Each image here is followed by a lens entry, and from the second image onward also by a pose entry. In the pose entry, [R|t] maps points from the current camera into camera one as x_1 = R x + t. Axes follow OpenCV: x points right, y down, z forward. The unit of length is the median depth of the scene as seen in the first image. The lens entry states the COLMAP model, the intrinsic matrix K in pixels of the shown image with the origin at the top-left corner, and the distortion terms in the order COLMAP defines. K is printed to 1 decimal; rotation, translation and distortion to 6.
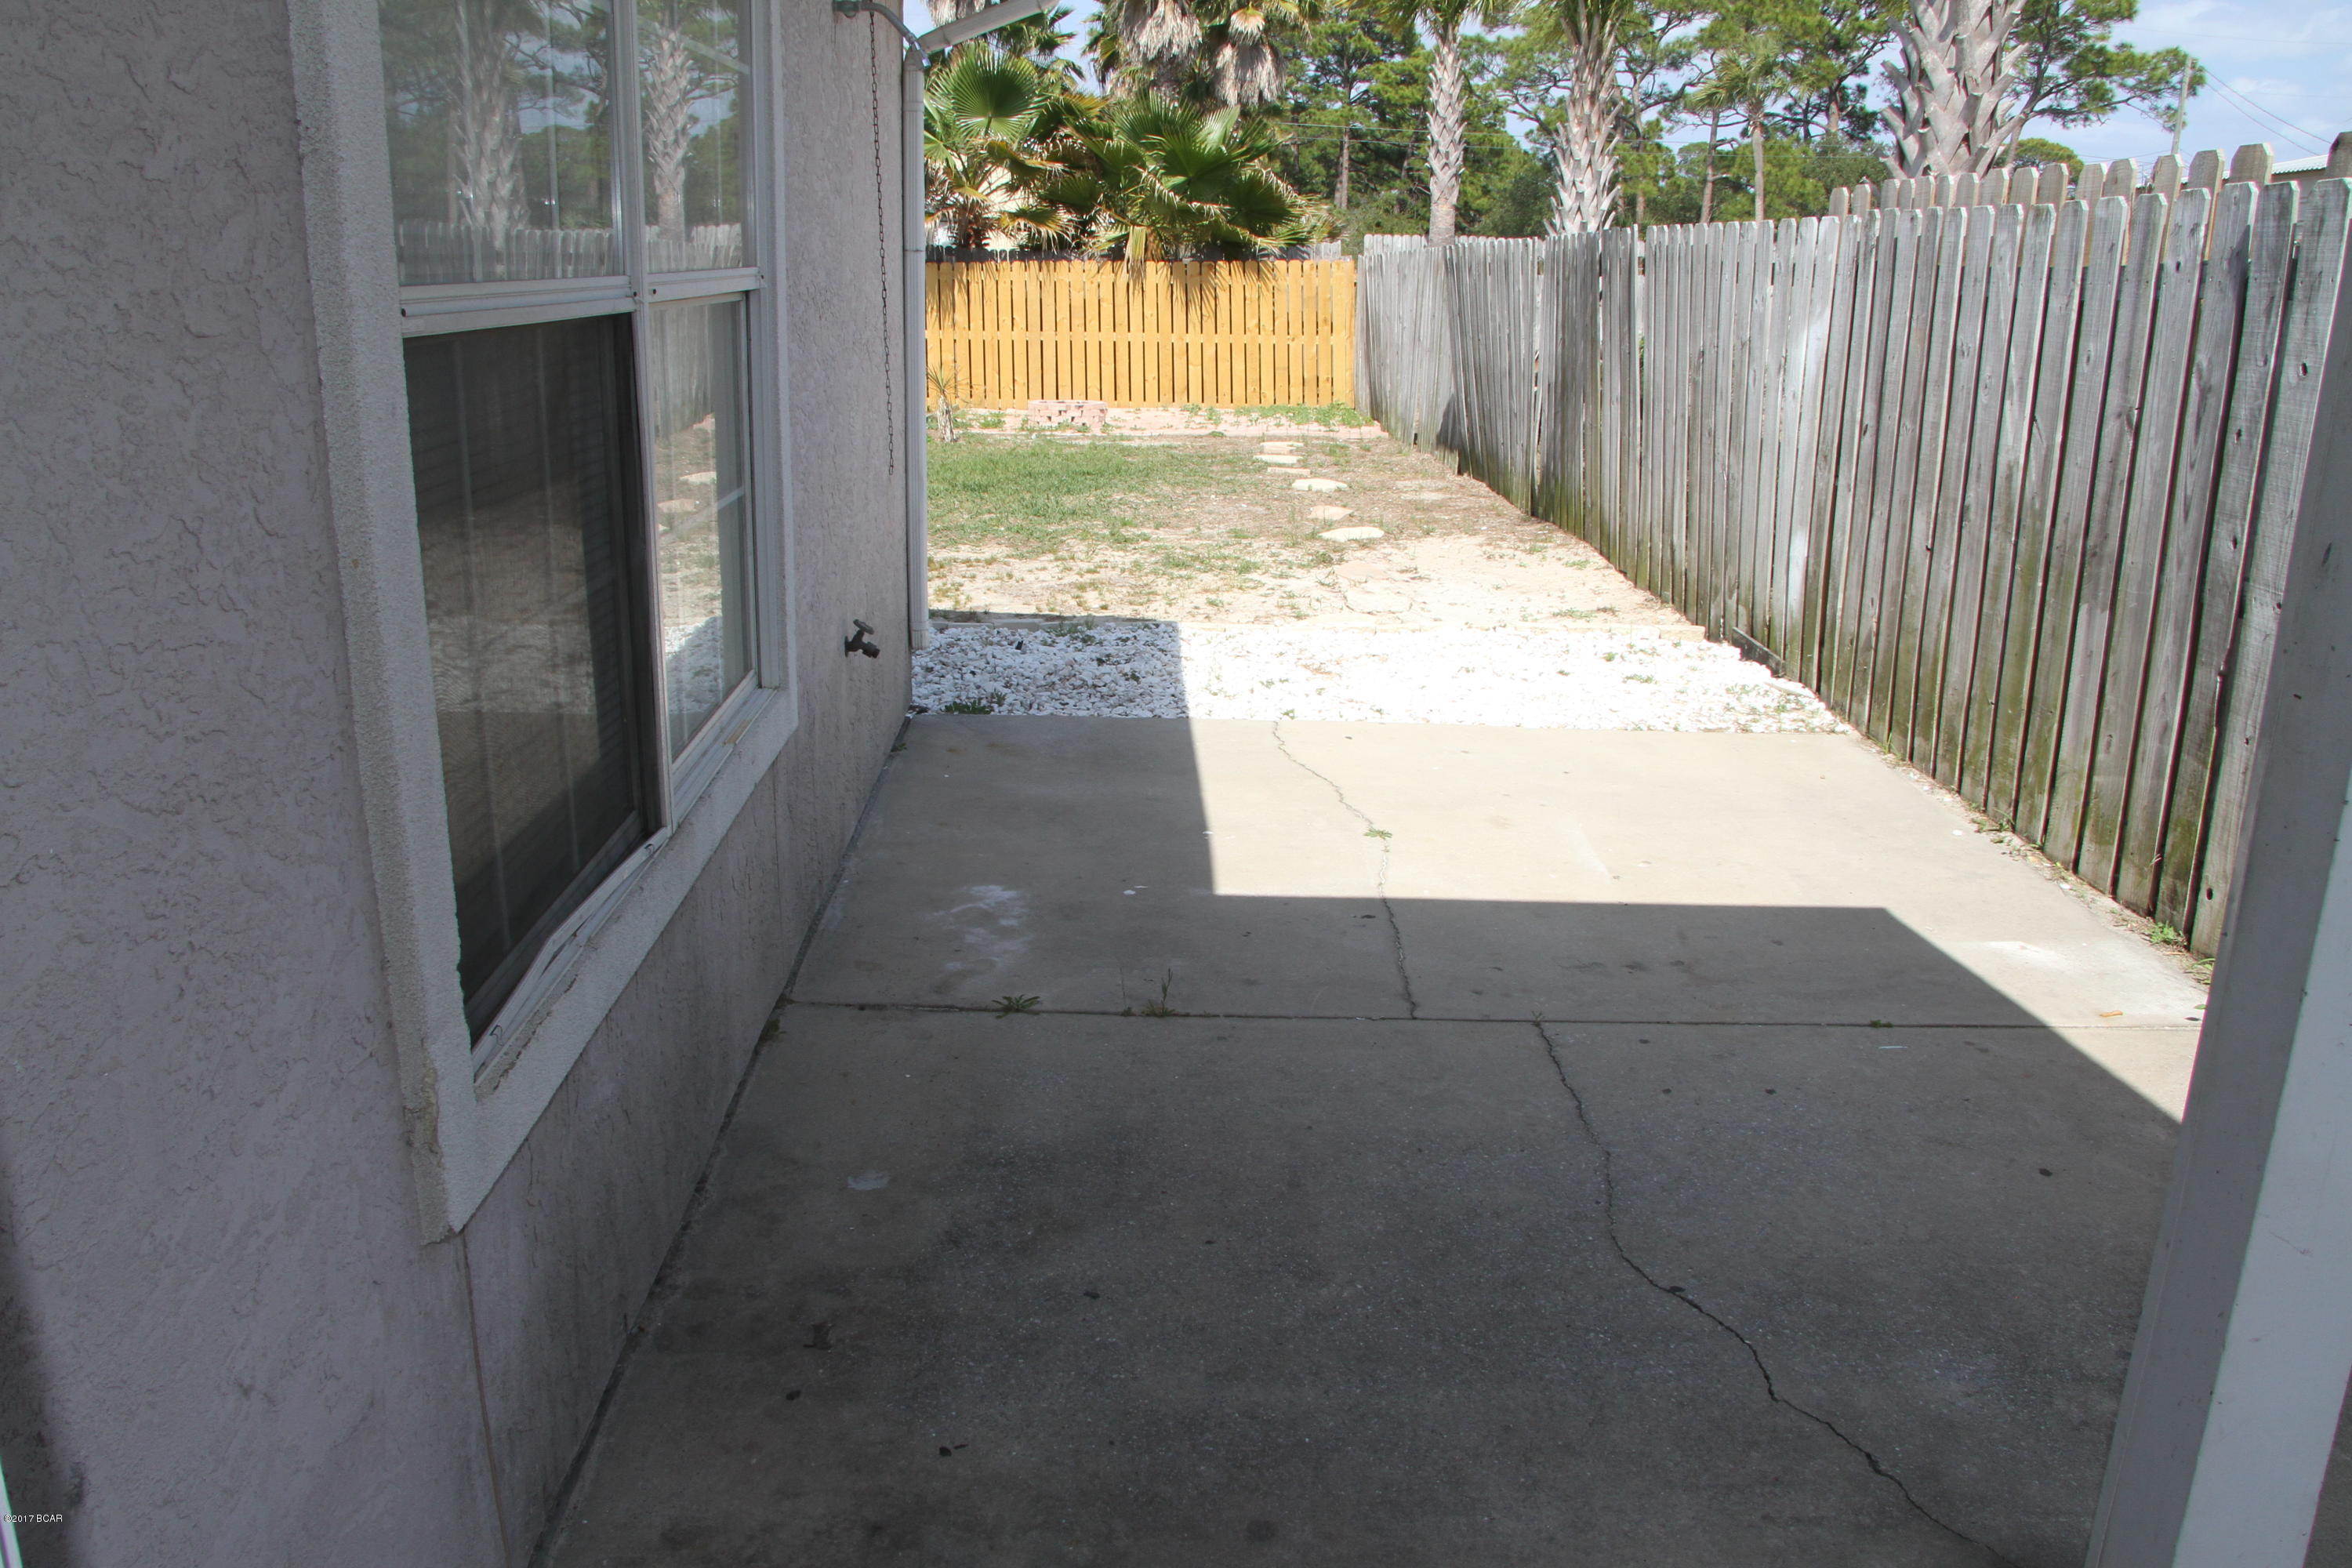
lens RADIAL K [[1814.8, 0, 1163.7], [0, 1814.8, 775.7], [0, 0, 1]] dist [-0.174911, 0.129685]
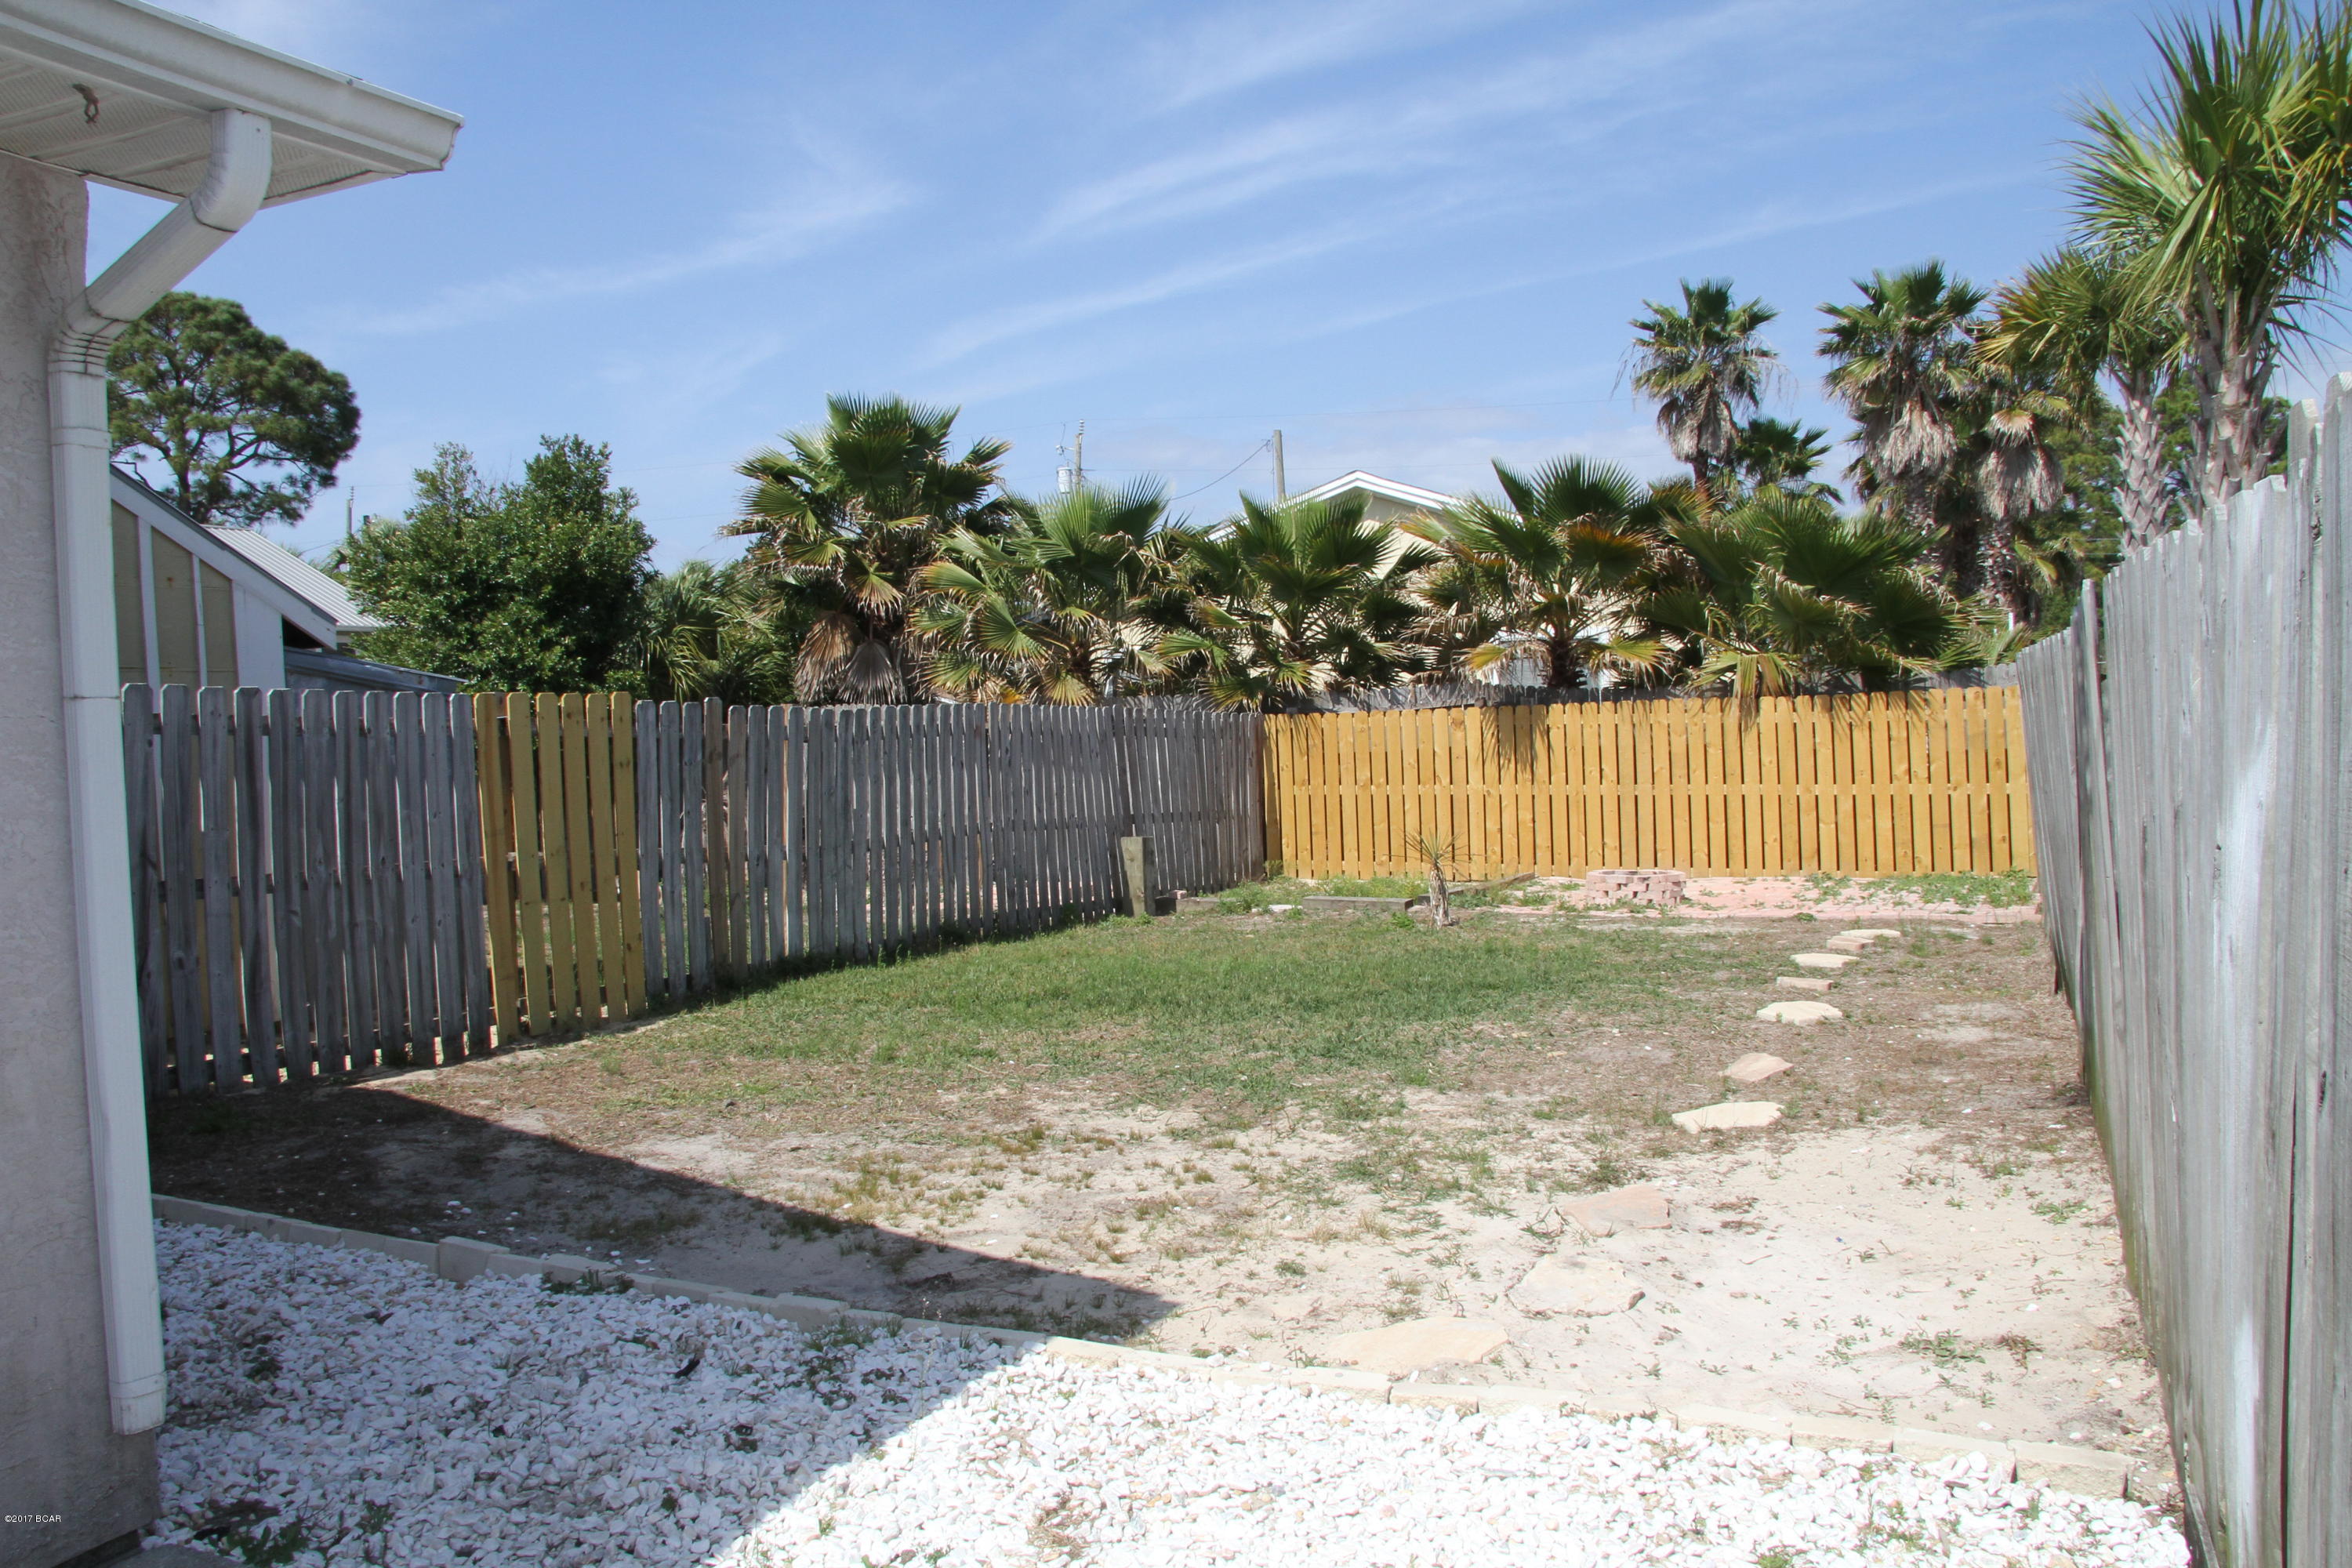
lens RADIAL K [[1814.8, 0, 1191.1], [0, 1814.8, 786.4], [0, 0, 1]] dist [-0.174911, 0.129685]
pose [[0.899097, -0.019431, -0.437318, 0.108411], [-0.084421, 0.972564, -0.216777, -0.050730], [0.429532, 0.231822, 0.872789, 0.193367]]
